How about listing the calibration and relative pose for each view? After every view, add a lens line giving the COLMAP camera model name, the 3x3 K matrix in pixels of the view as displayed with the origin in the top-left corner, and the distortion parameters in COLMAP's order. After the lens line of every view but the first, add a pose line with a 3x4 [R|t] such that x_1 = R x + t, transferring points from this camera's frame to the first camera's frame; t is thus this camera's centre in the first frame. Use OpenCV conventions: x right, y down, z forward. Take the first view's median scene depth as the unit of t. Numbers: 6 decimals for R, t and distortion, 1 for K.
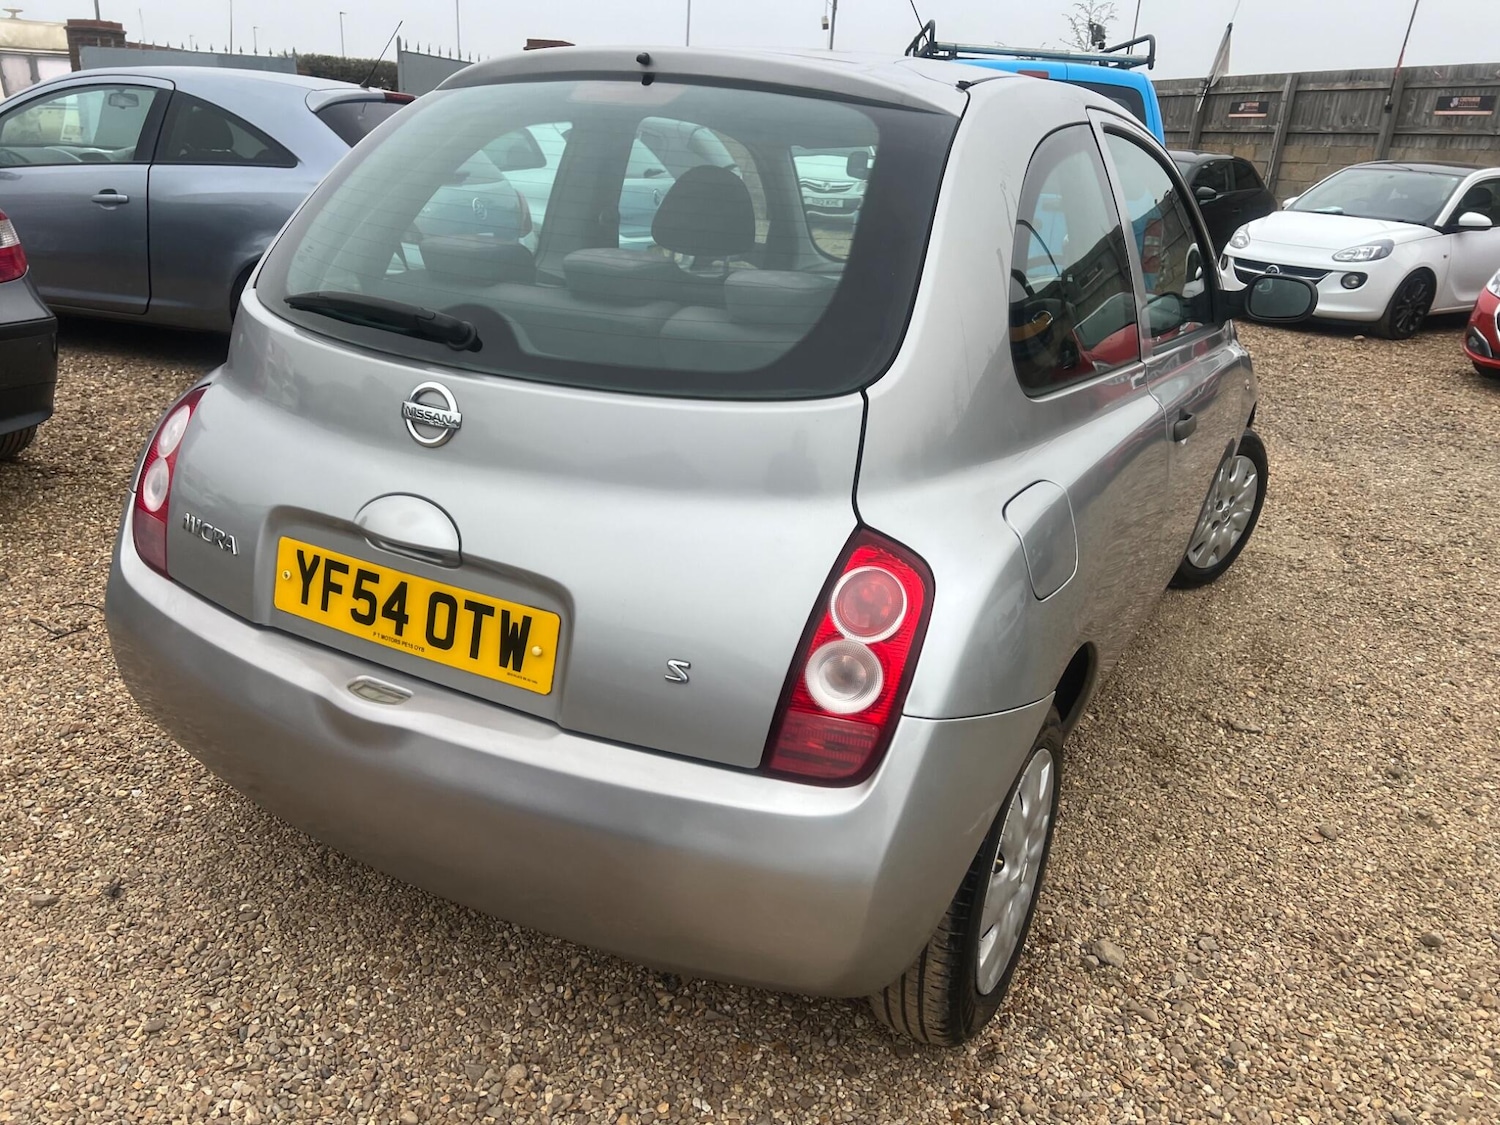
lens RADIAL K [[1073.9, 0, 766.5], [0, 1073.9, 579.1], [0, 0, 1]] dist [0.048290, -0.045840]
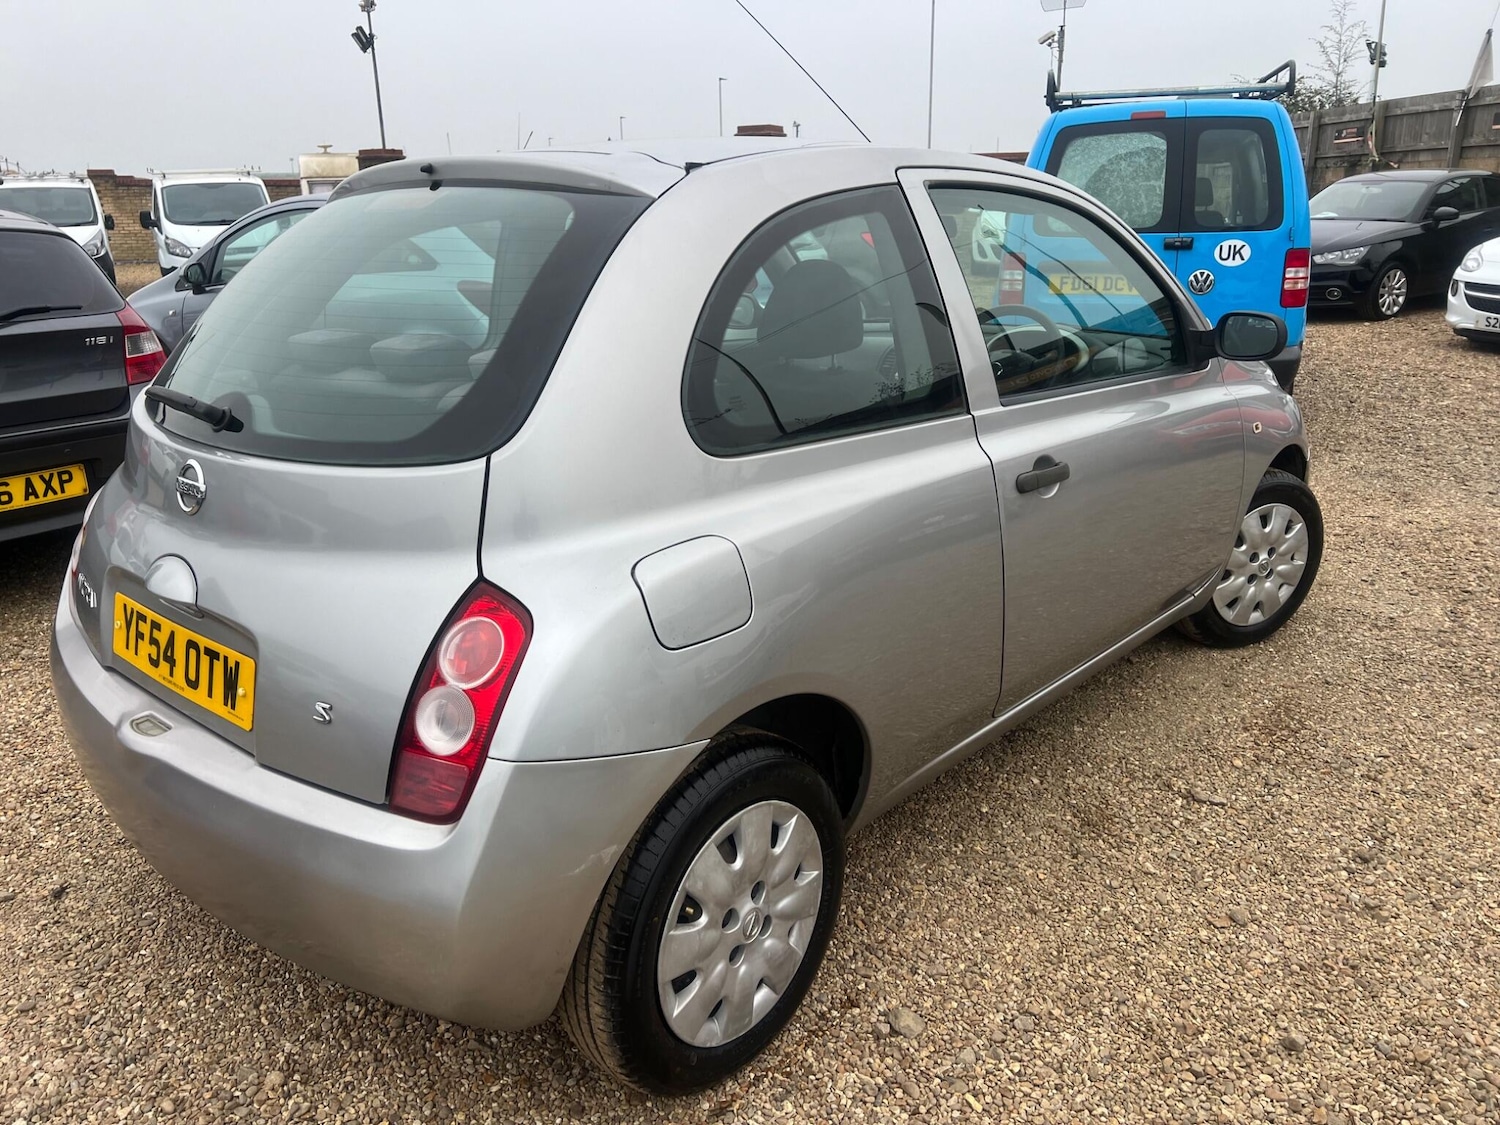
lens RADIAL K [[1071.7, 0, 746.4], [0, 1071.7, 568.4], [0, 0, 1]] dist [0.061182, -0.063552]
pose [[0.971921, -0.007754, -0.235180, 0.429328], [-0.007119, 0.998030, -0.062328, 0.003415], [0.235200, 0.062252, 0.969951, 0.008828]]
